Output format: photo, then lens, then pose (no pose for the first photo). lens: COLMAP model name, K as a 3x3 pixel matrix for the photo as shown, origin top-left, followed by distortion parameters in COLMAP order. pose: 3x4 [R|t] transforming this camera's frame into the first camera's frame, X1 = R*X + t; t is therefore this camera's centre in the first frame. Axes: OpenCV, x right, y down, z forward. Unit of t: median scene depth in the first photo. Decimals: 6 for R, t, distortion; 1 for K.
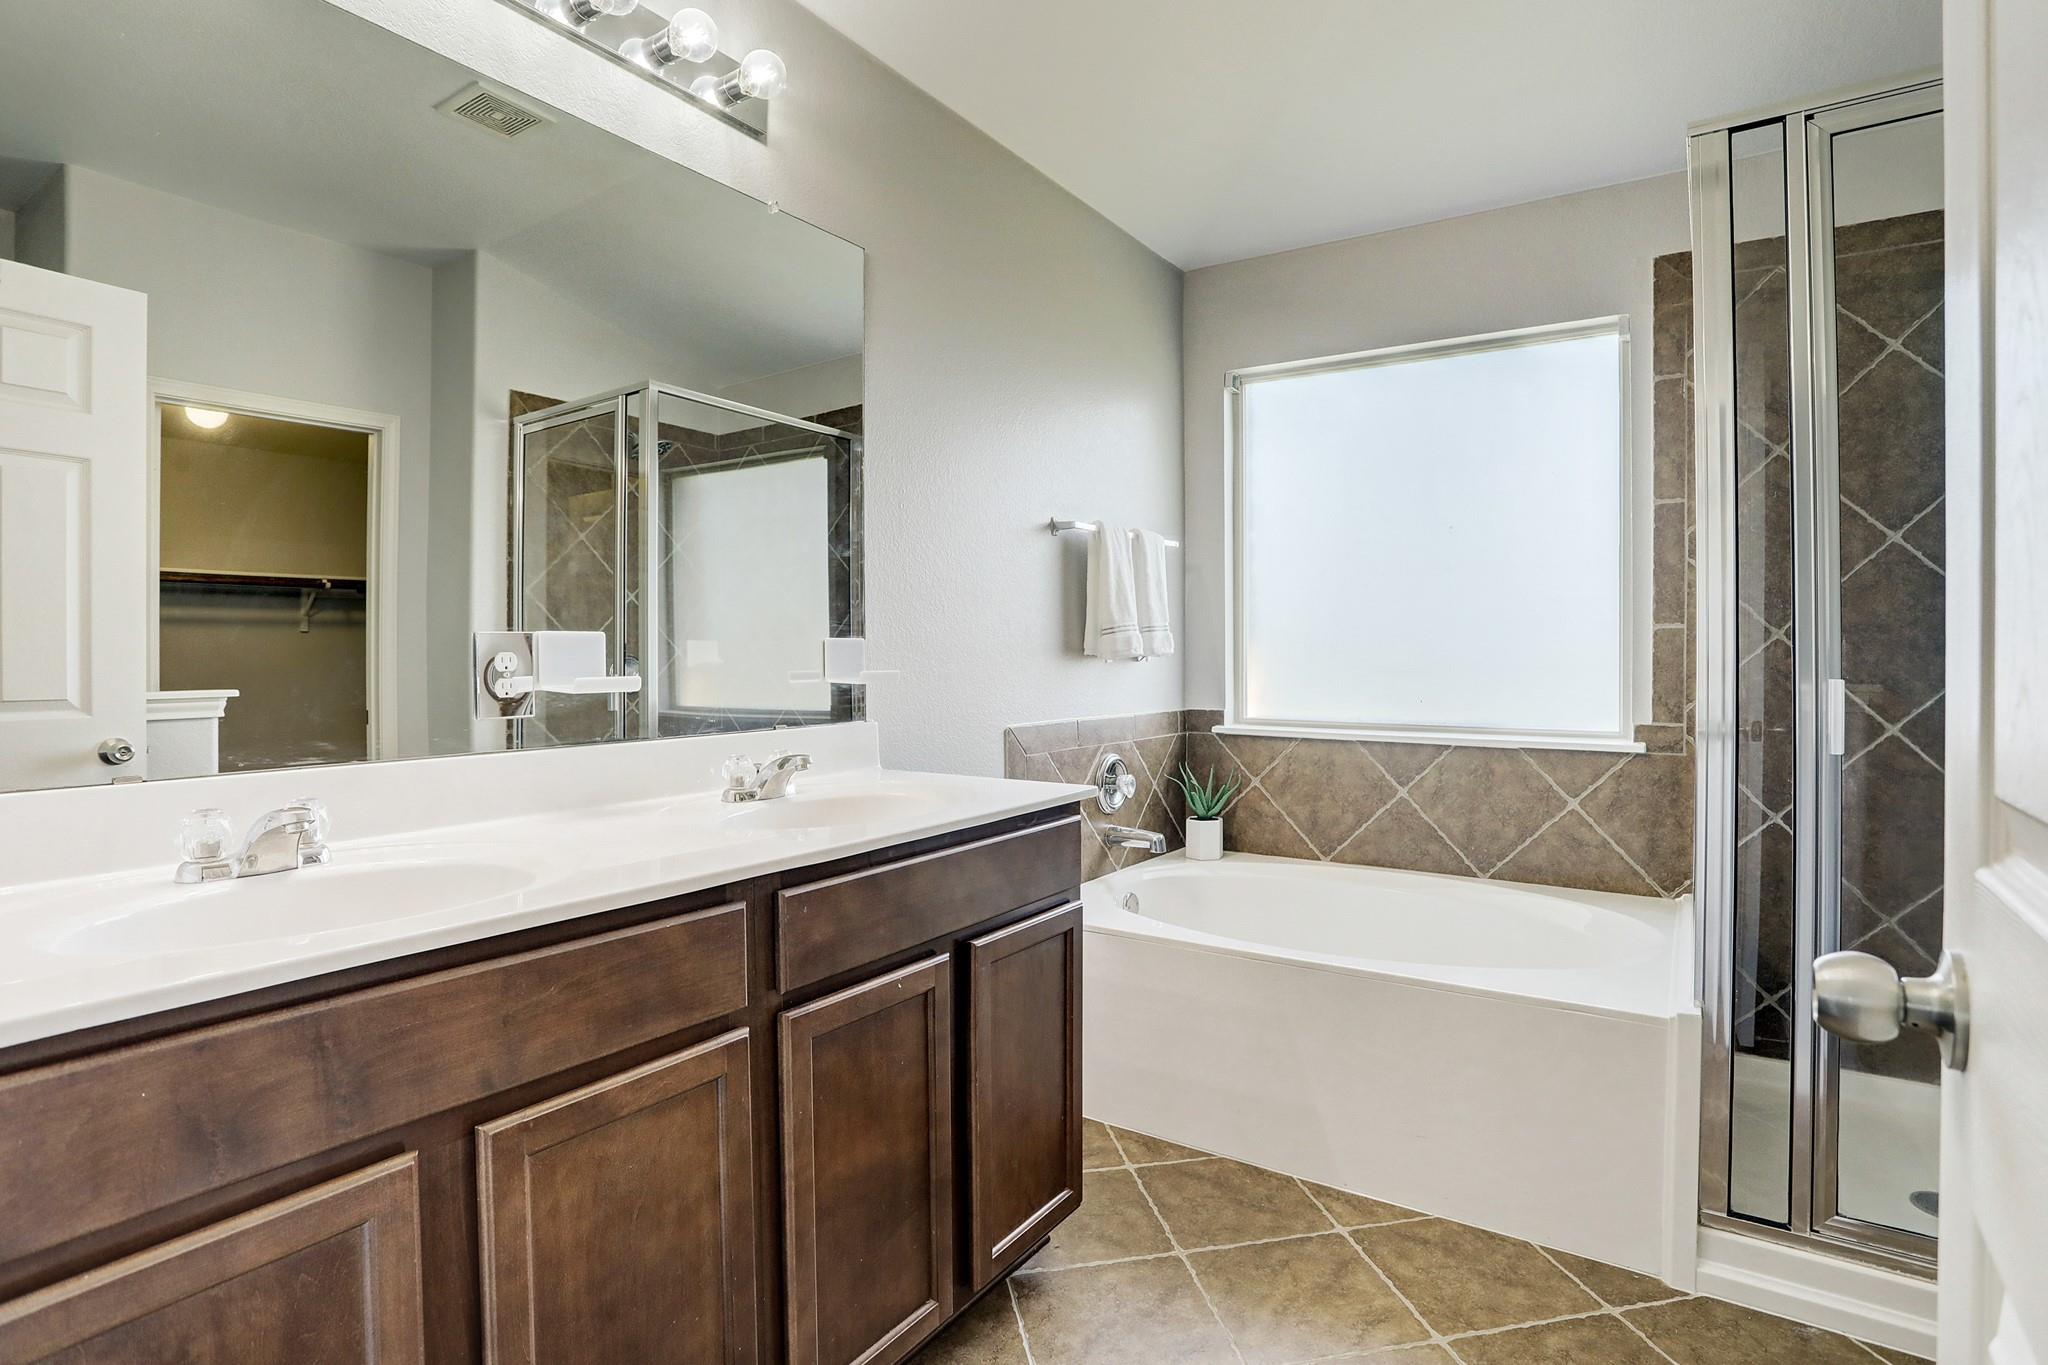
lens RADIAL K [[1026.9, 0, 1025.0], [0, 1026.9, 647.3], [0, 0, 1]] dist [-0.098615, 0.031124]
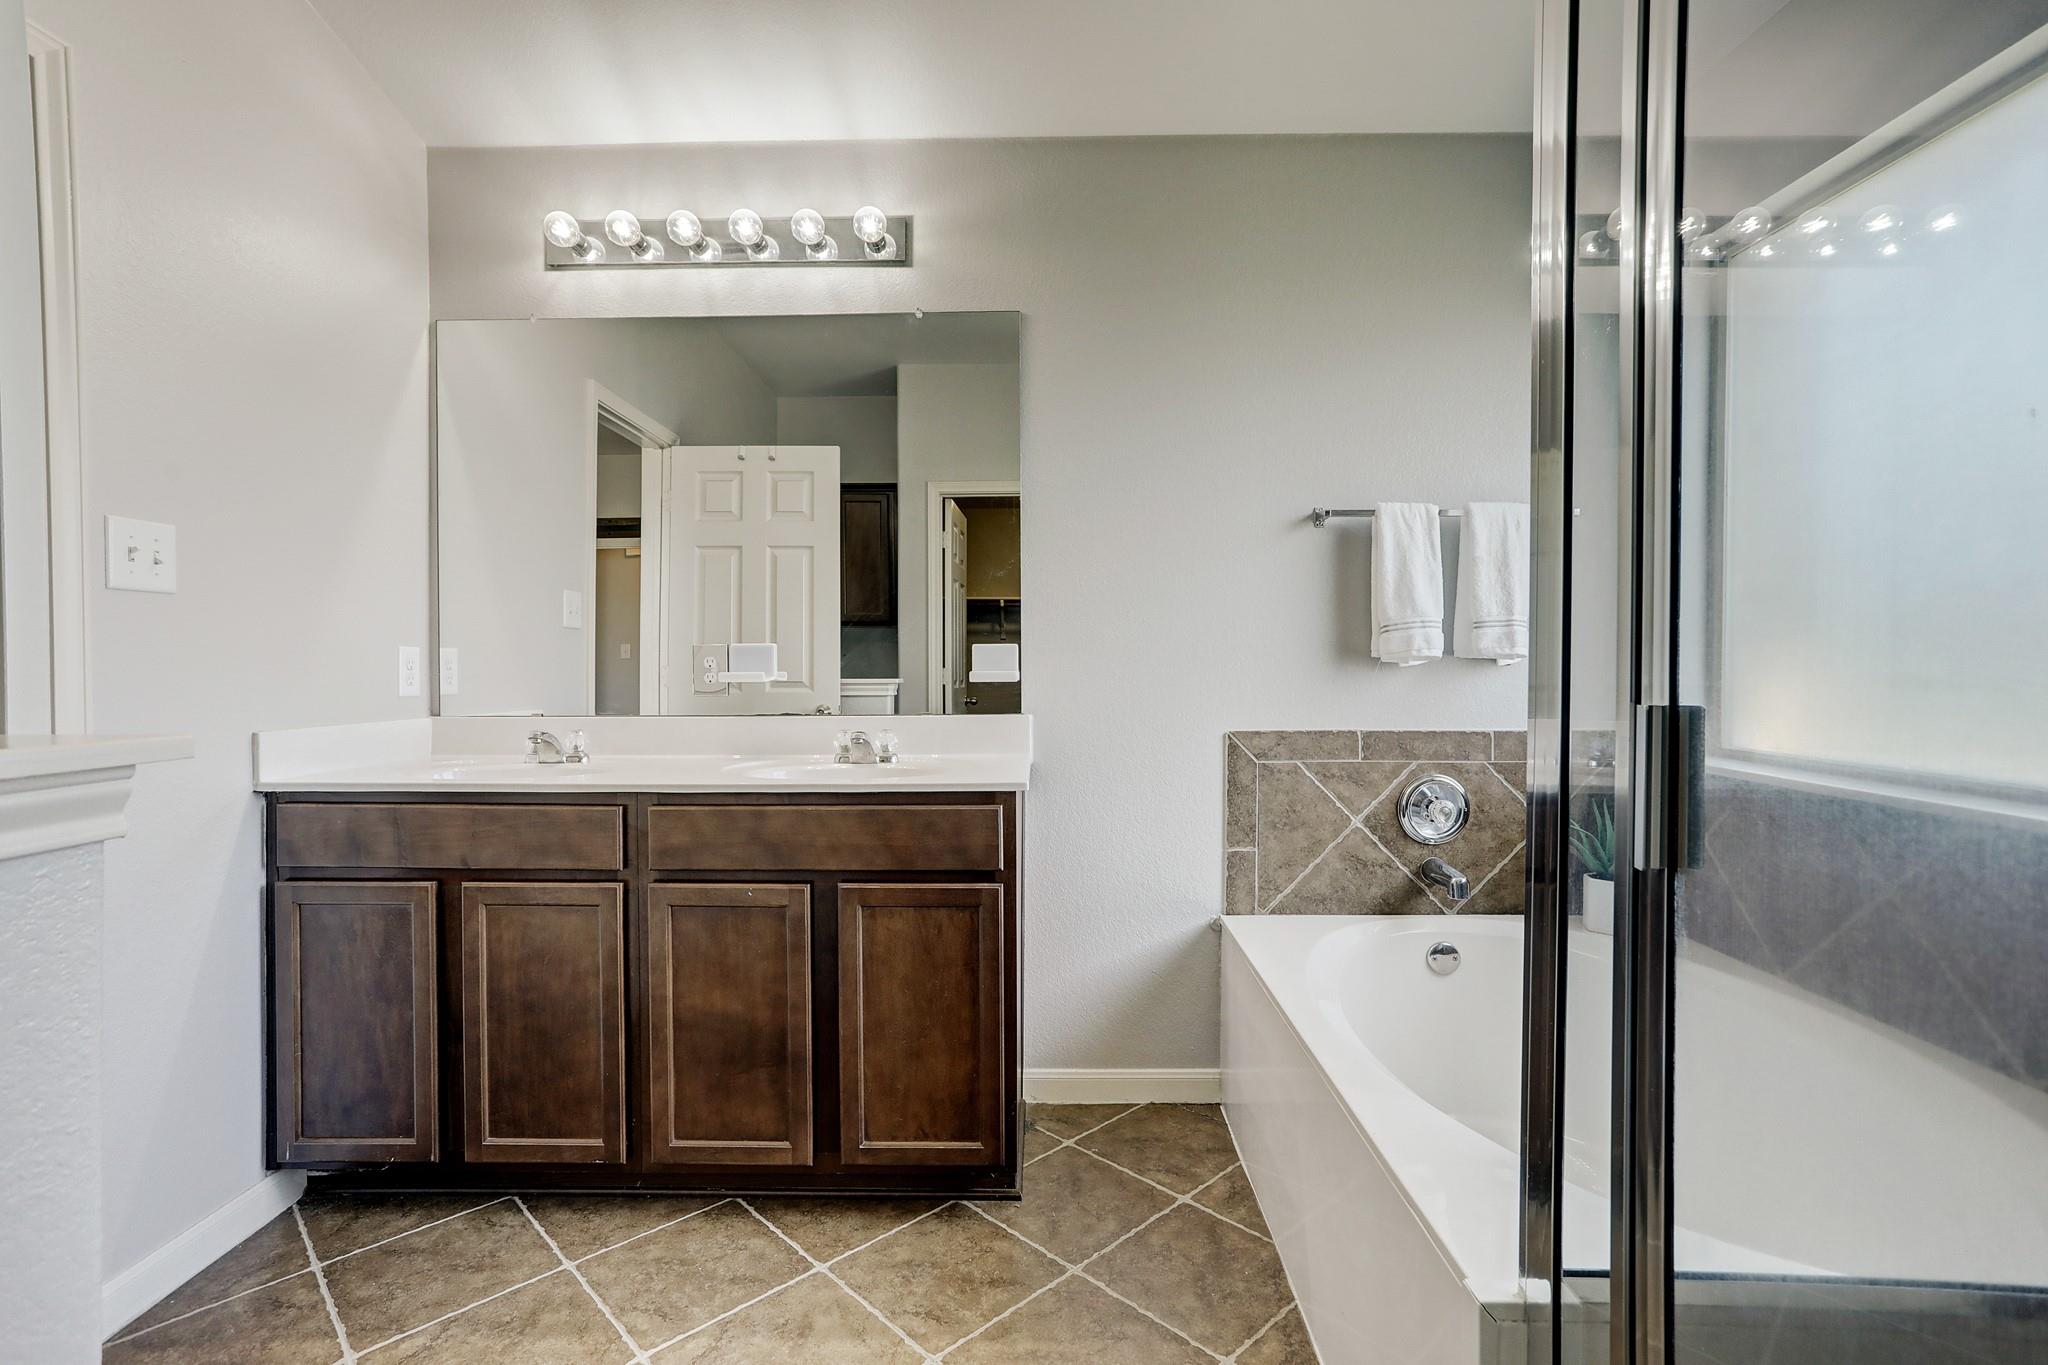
lens RADIAL K [[987.6, 0, 1022.2], [0, 987.6, 658.9], [0, 0, 1]] dist [-0.054080, 0.026979]
pose [[0.536097, 0.004467, -0.844145, 1.140484], [0.008043, 0.999914, 0.010399, -0.005153], [0.844118, -0.012365, 0.536014, 0.546684]]
